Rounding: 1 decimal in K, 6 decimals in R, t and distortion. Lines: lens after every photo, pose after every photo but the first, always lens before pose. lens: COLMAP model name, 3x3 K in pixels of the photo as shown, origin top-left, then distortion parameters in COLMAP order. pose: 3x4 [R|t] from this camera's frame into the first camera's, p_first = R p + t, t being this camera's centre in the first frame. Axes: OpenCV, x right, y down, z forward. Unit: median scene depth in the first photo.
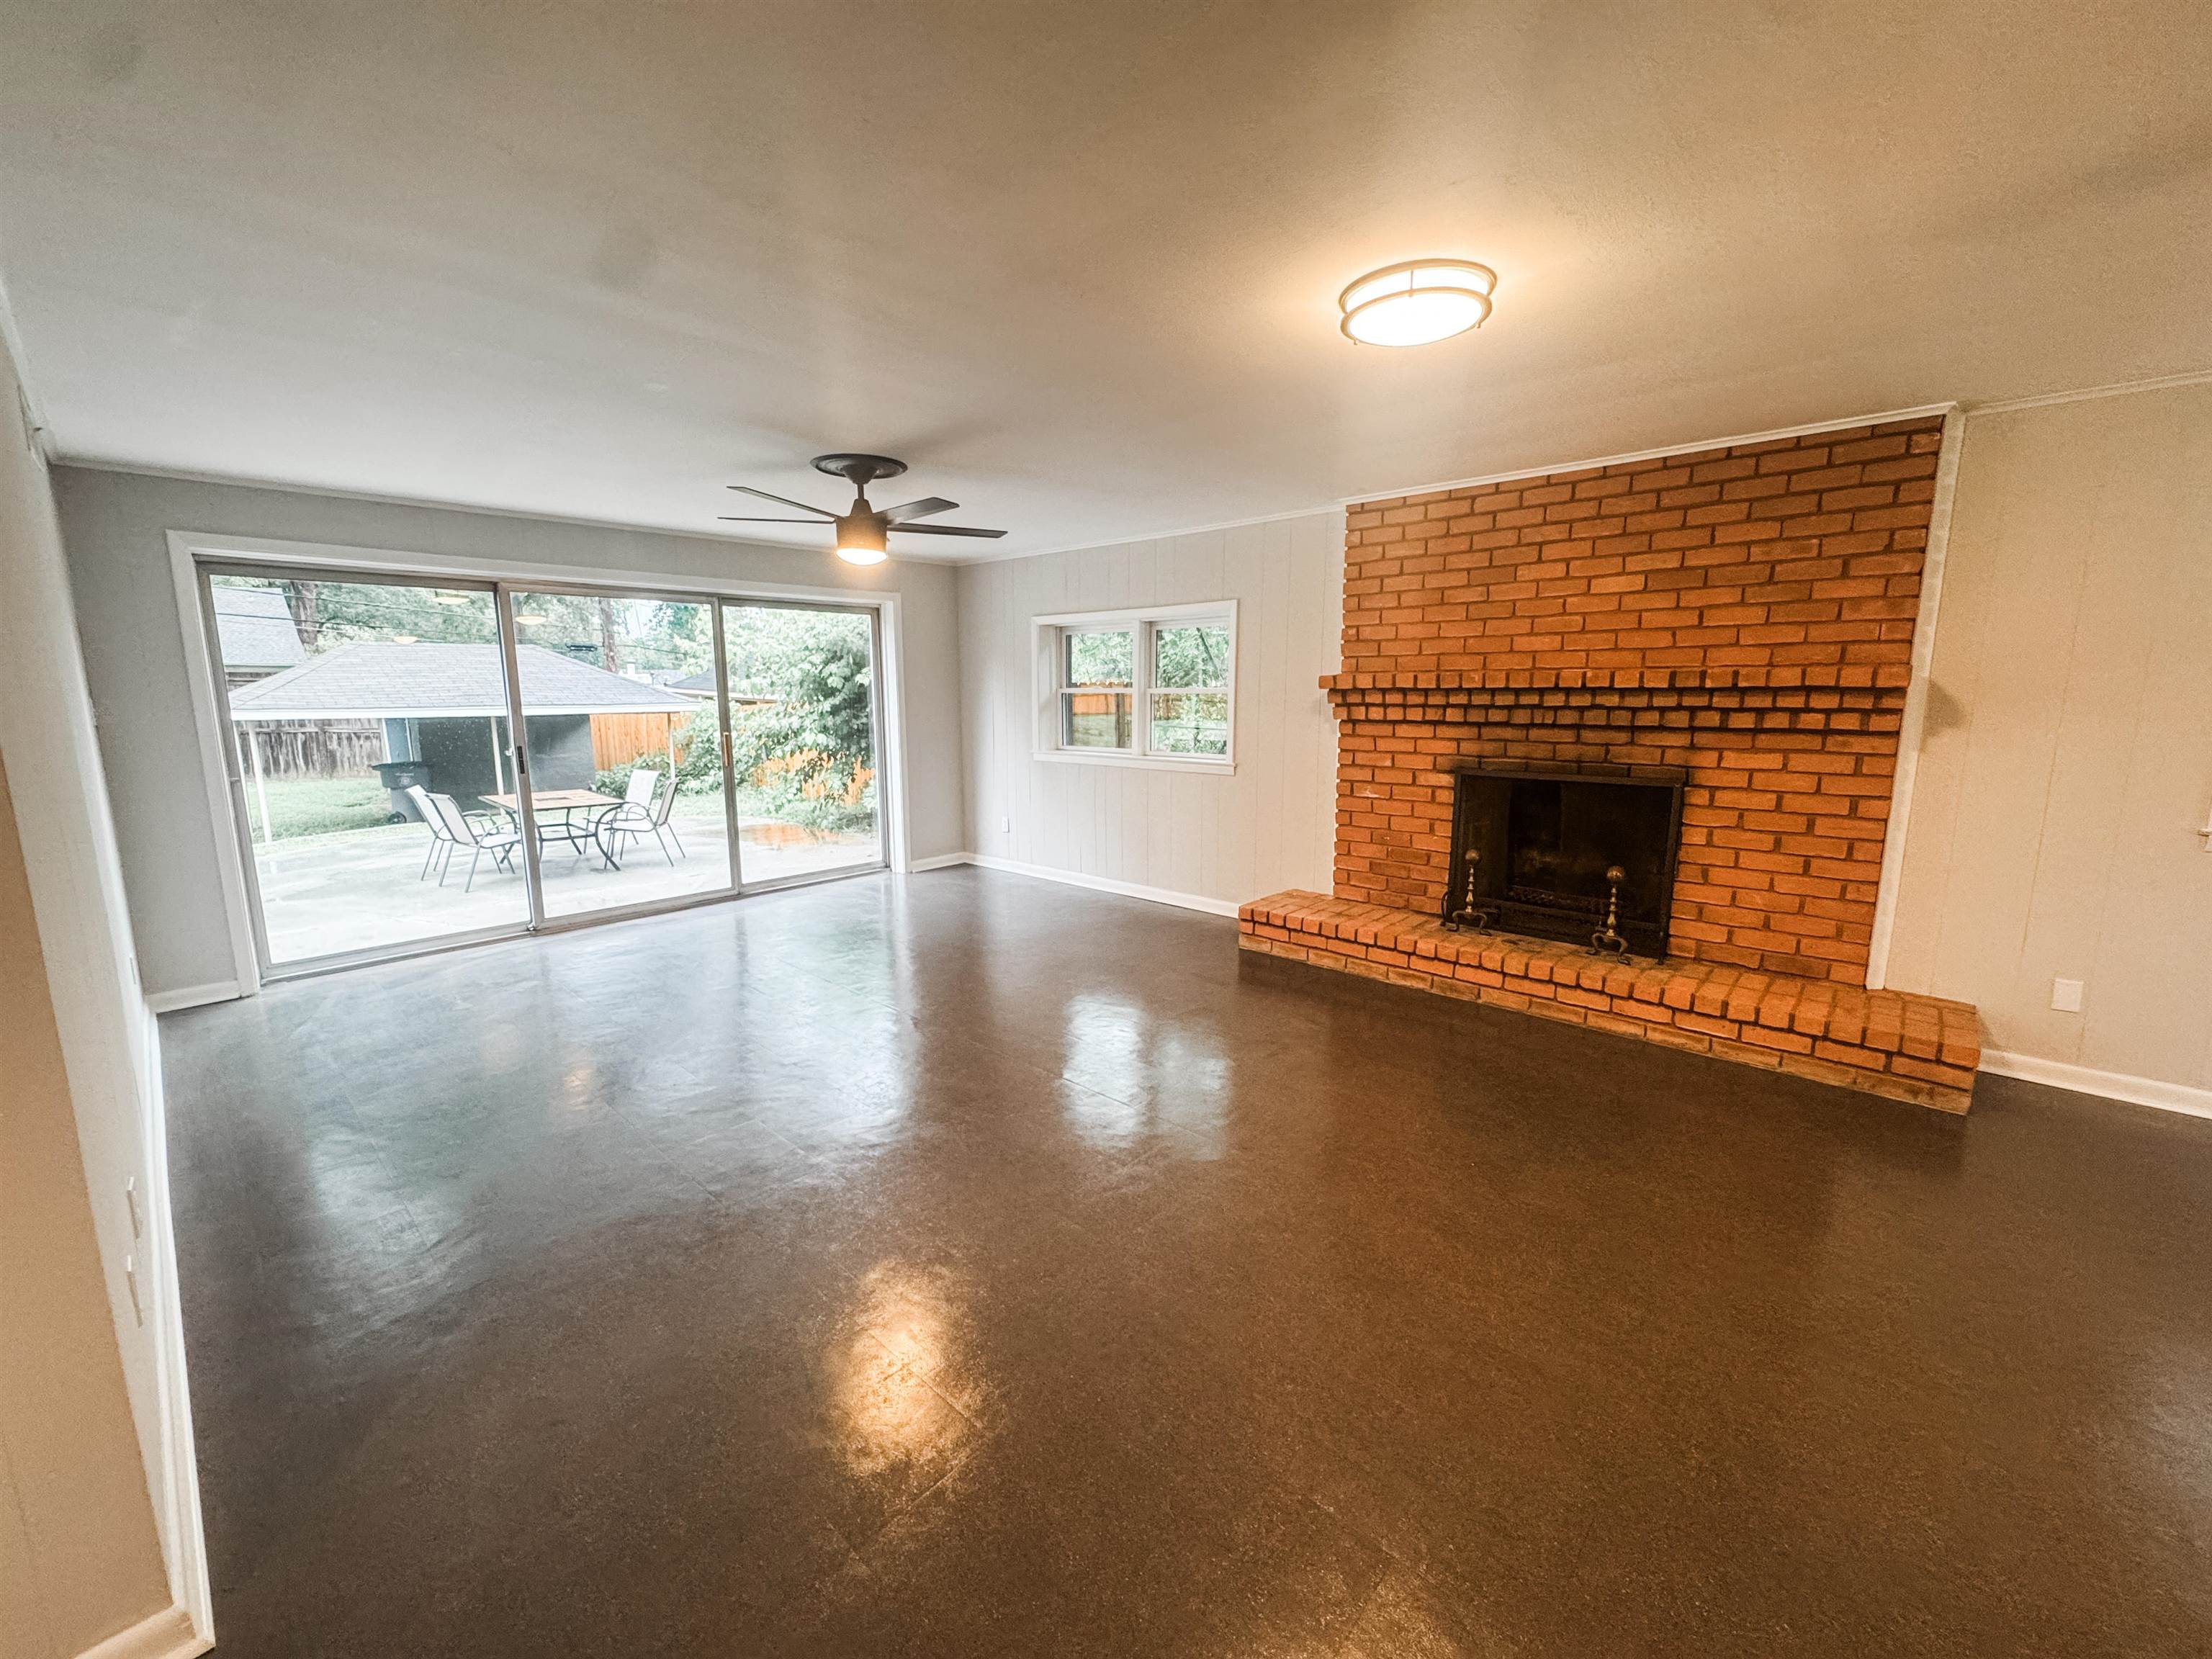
lens RADIAL K [[886.2, 0, 1113.2], [0, 886.2, 827.9], [0, 0, 1]] dist [0.000195, -0.000274]
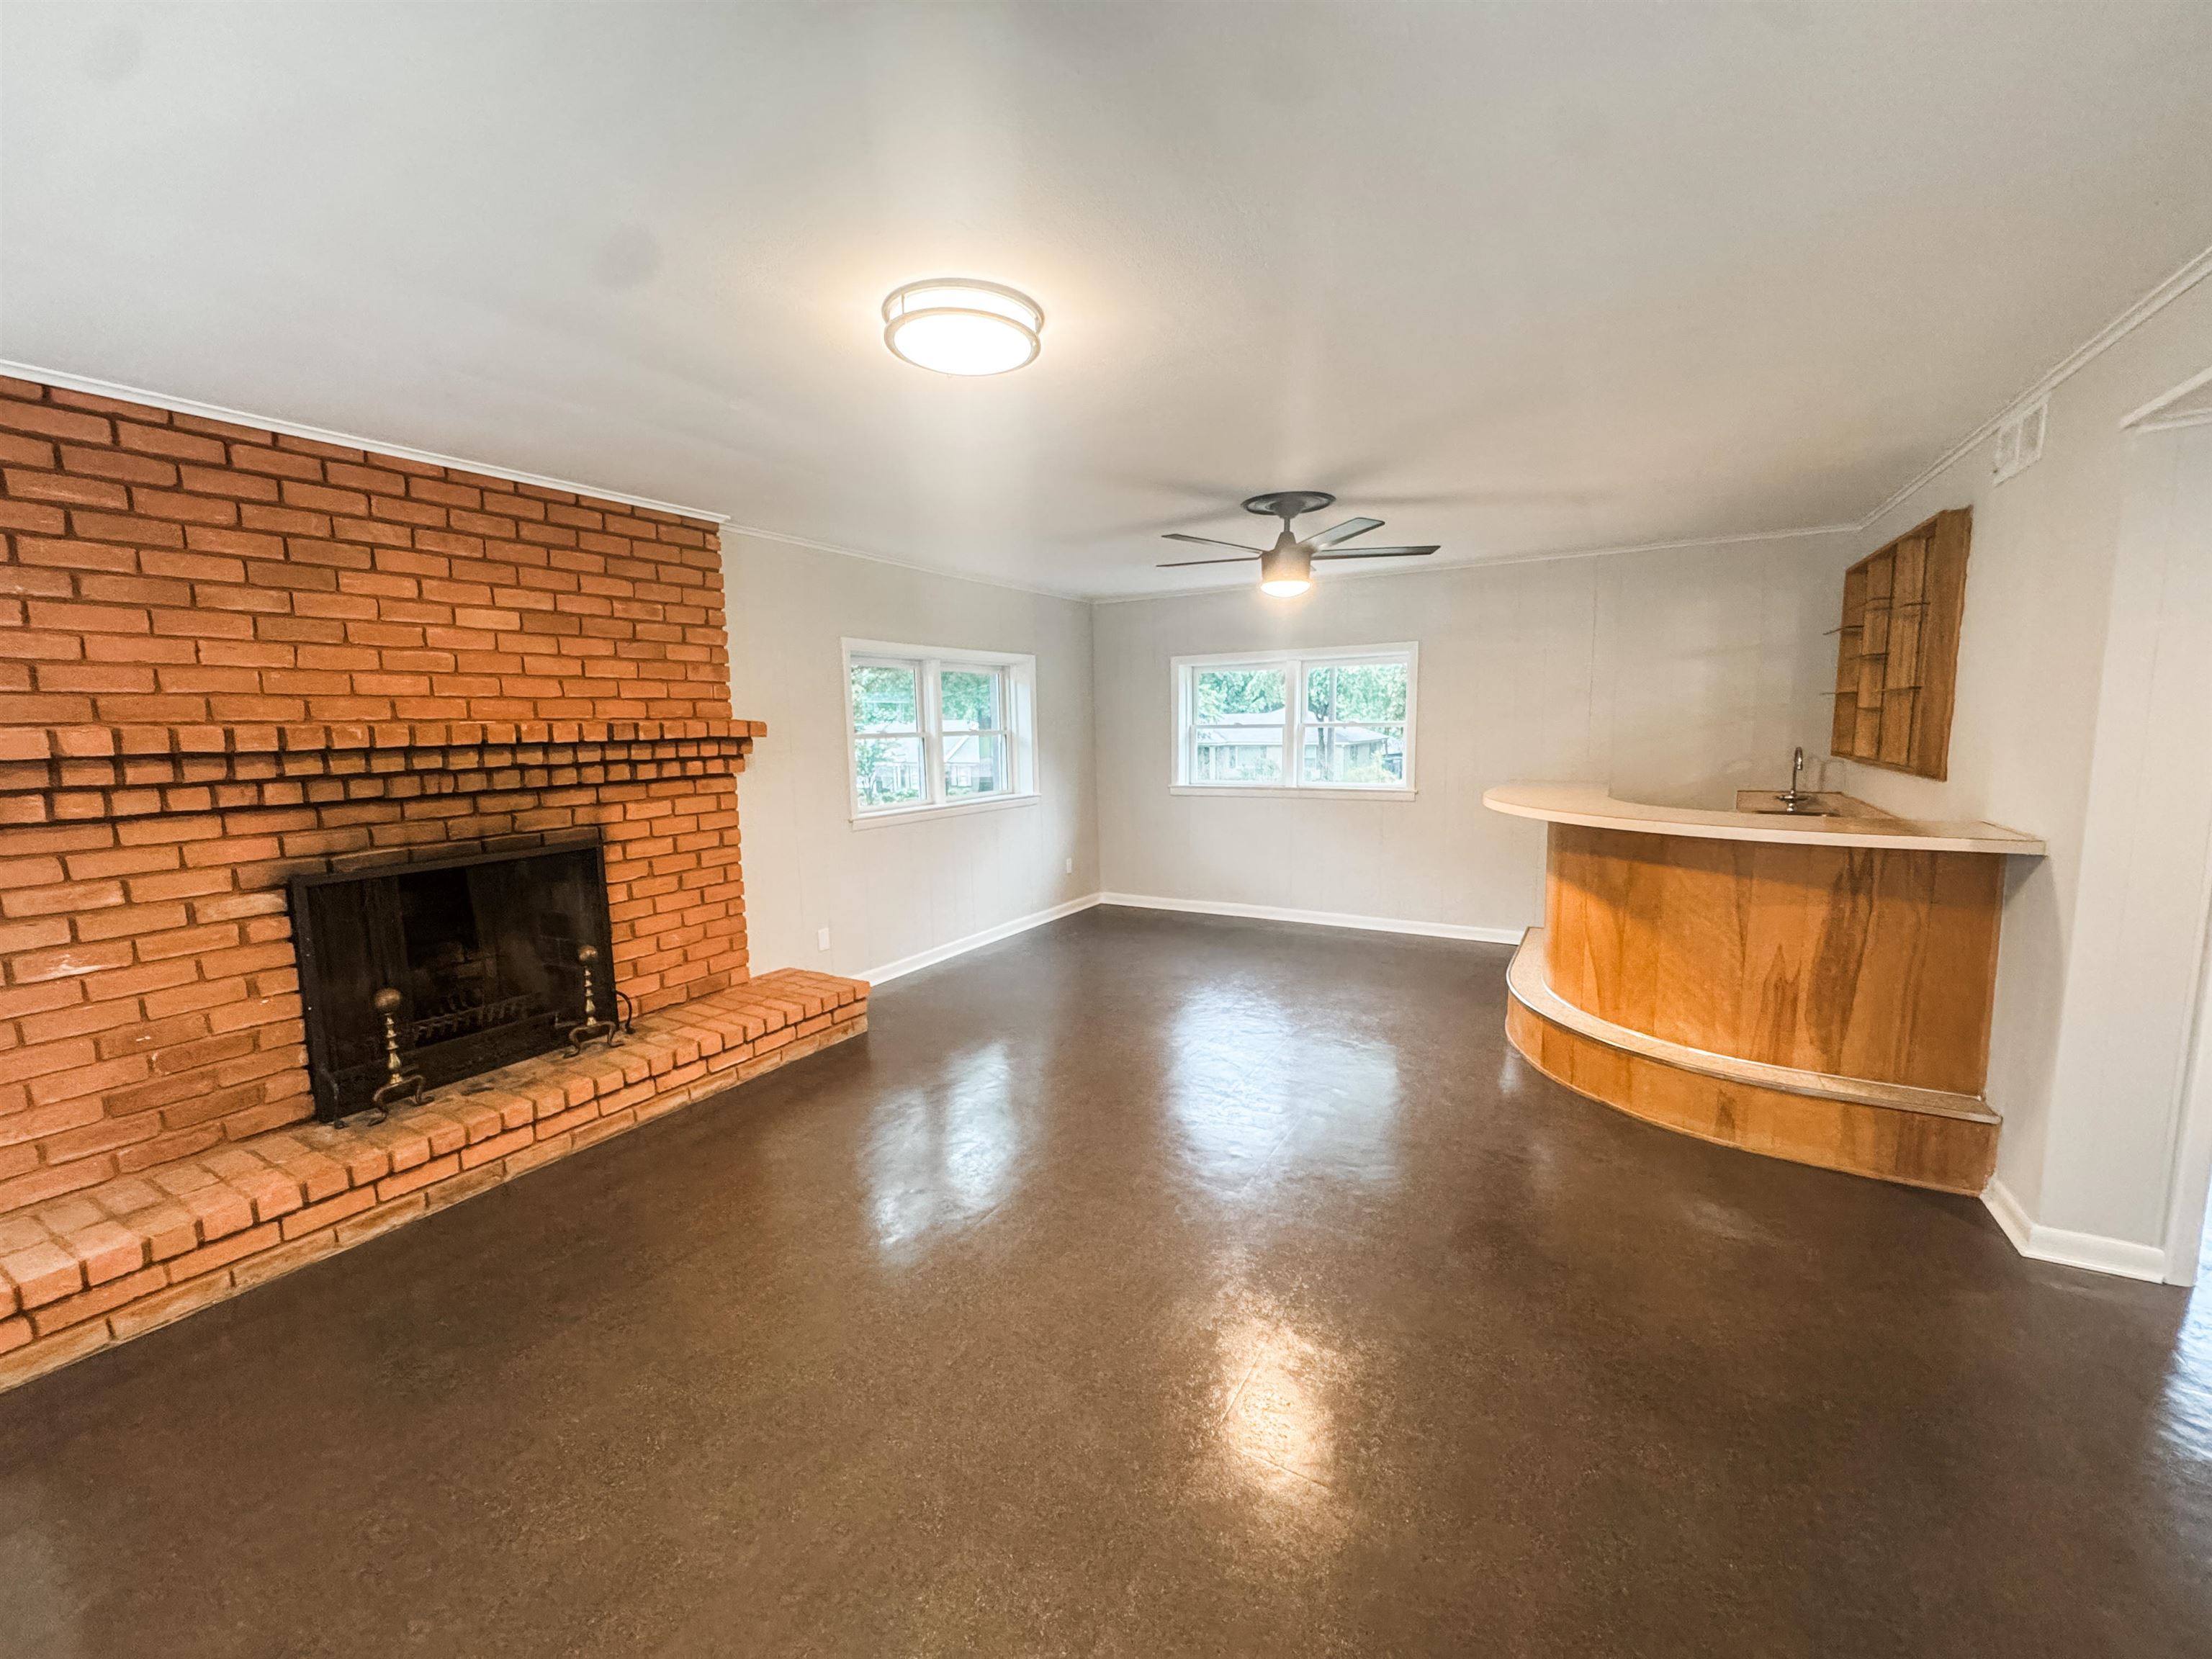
lens RADIAL K [[886.2, 0, 1117.8], [0, 886.2, 824.7], [0, 0, 1]] dist [0.000195, -0.000274]
pose [[-0.213620, -0.110046, 0.970699, -0.380332], [0.168200, 0.974654, 0.147510, -0.113282], [-0.962328, 0.194782, -0.189696, 0.638536]]
